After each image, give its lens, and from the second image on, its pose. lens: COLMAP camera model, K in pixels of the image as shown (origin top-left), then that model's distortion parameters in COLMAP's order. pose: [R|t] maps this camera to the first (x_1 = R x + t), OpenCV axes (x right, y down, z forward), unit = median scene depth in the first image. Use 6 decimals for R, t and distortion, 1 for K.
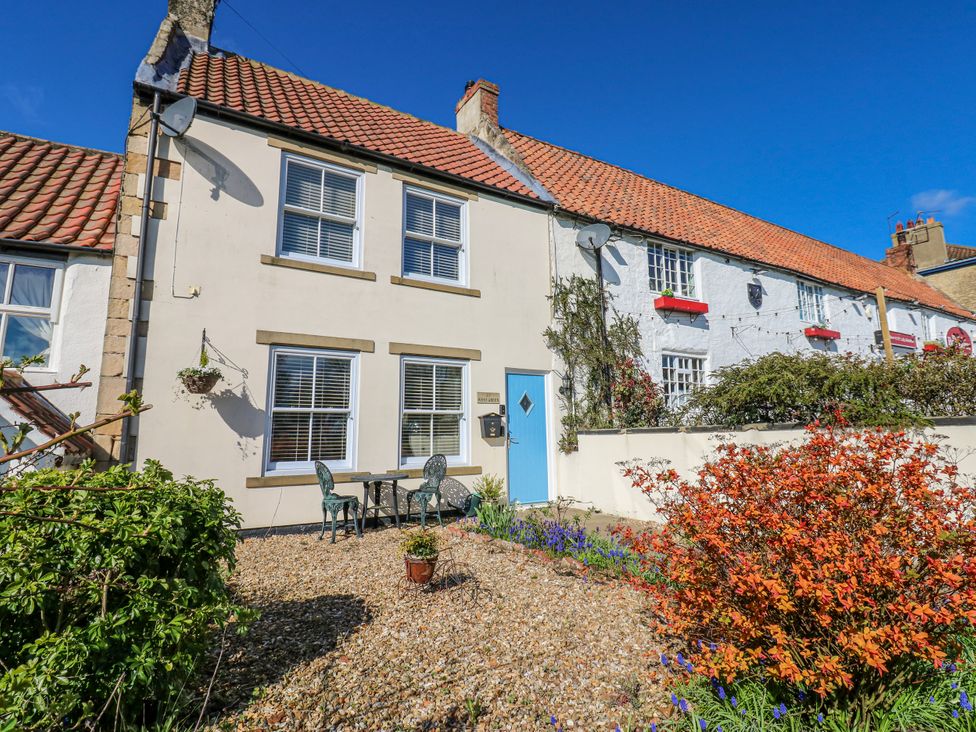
lens RADIAL K [[507.6, 0, 490.1], [0, 507.6, 357.4], [0, 0, 1]] dist [-0.001224, -0.012629]
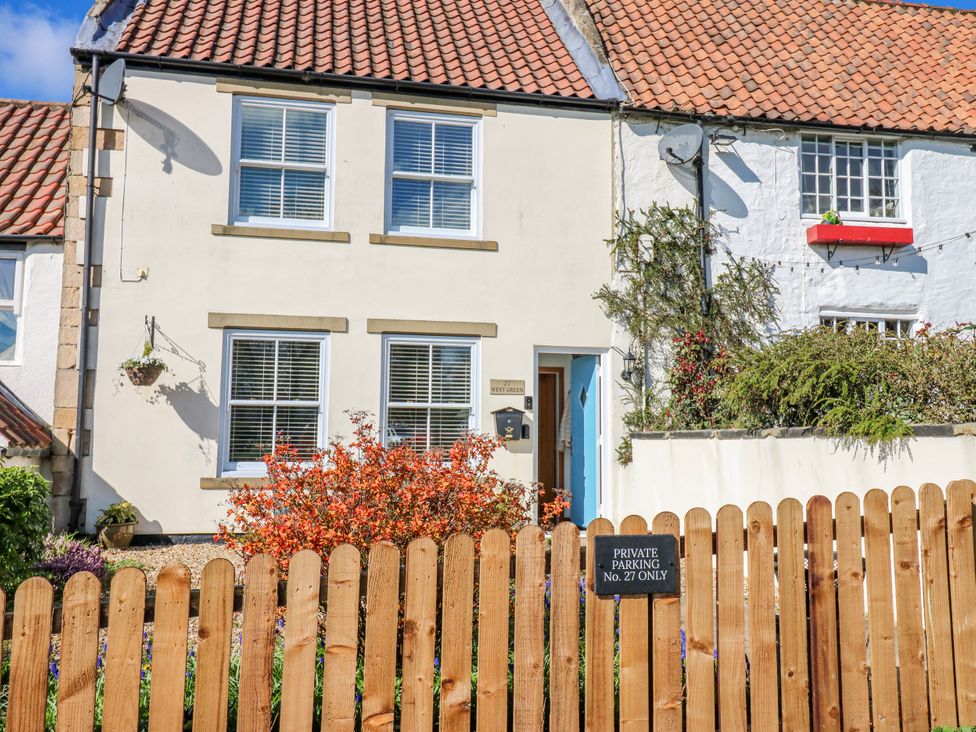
lens RADIAL K [[860.3, 0, 482.7], [0, 860.3, 361.6], [0, 0, 1]] dist [0.005549, 0.007661]
pose [[0.938127, -0.009752, -0.346155, 0.412416], [0.032223, 0.997725, 0.059222, -0.034731], [0.344790, -0.066712, 0.936306, -0.196816]]
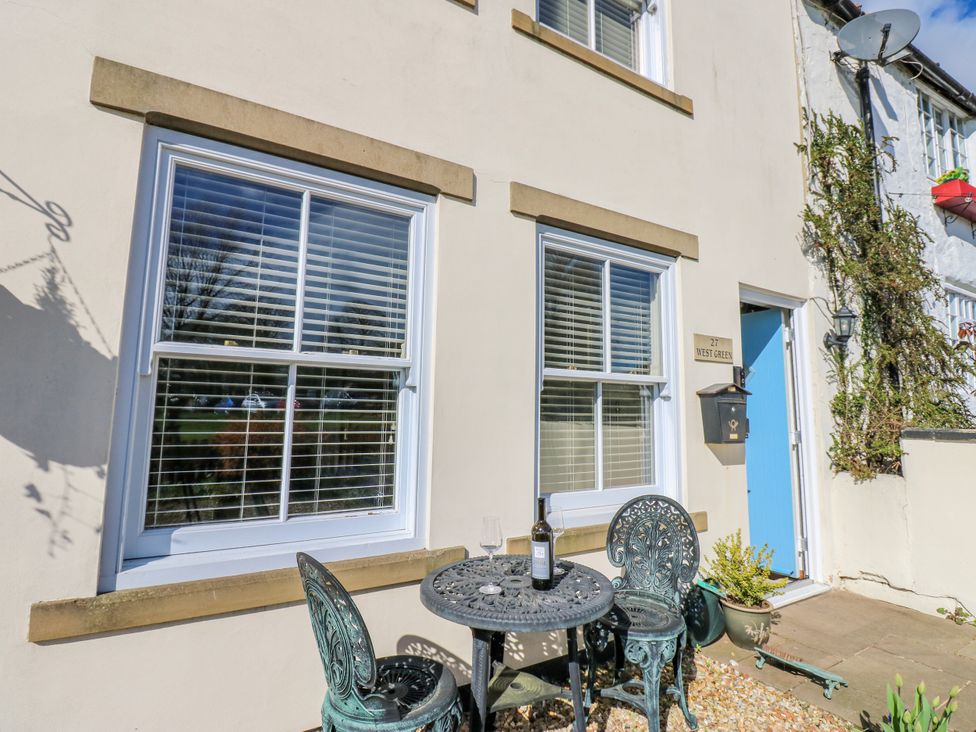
lens RADIAL K [[506.2, 0, 487.5], [0, 506.2, 358.1], [0, 0, 1]] dist [-0.015120, -0.002702]
pose [[0.999646, 0.026527, -0.002018, -0.198603], [-0.026394, 0.998423, 0.049545, 0.073457], [0.003329, -0.049474, 0.998770, 0.593989]]
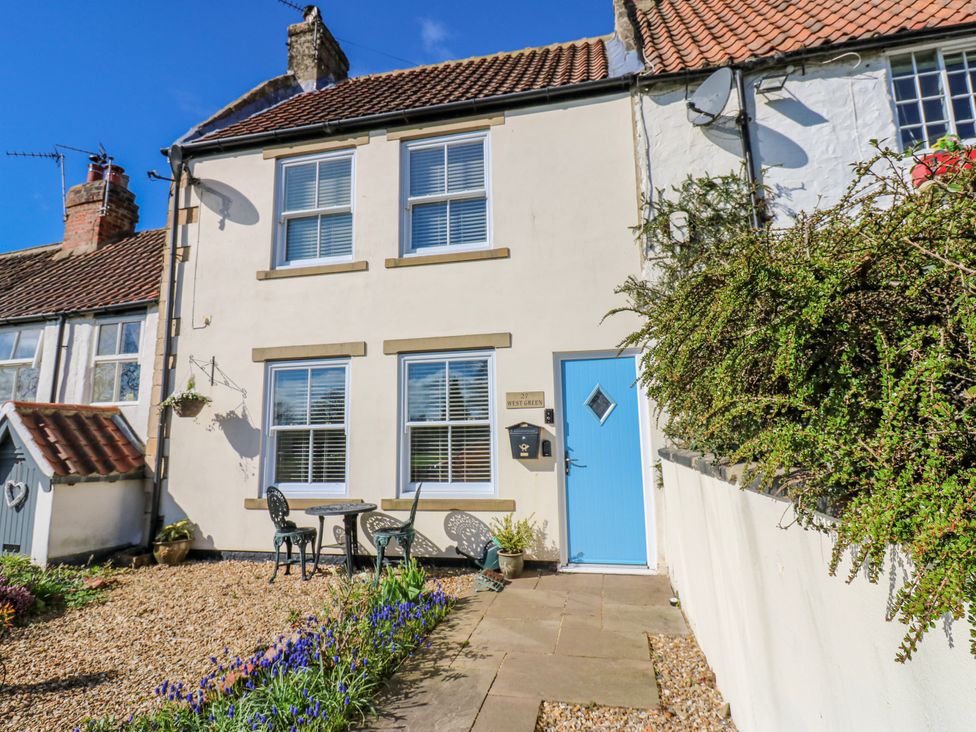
lens RADIAL K [[541.9, 0, 492.8], [0, 541.9, 360.6], [0, 0, 1]] dist [-0.000916, -0.009959]
pose [[0.712677, -0.107284, -0.693240, 0.492058], [0.115604, 0.992686, -0.034780, 0.049063], [0.691902, -0.055355, 0.719867, 0.462862]]
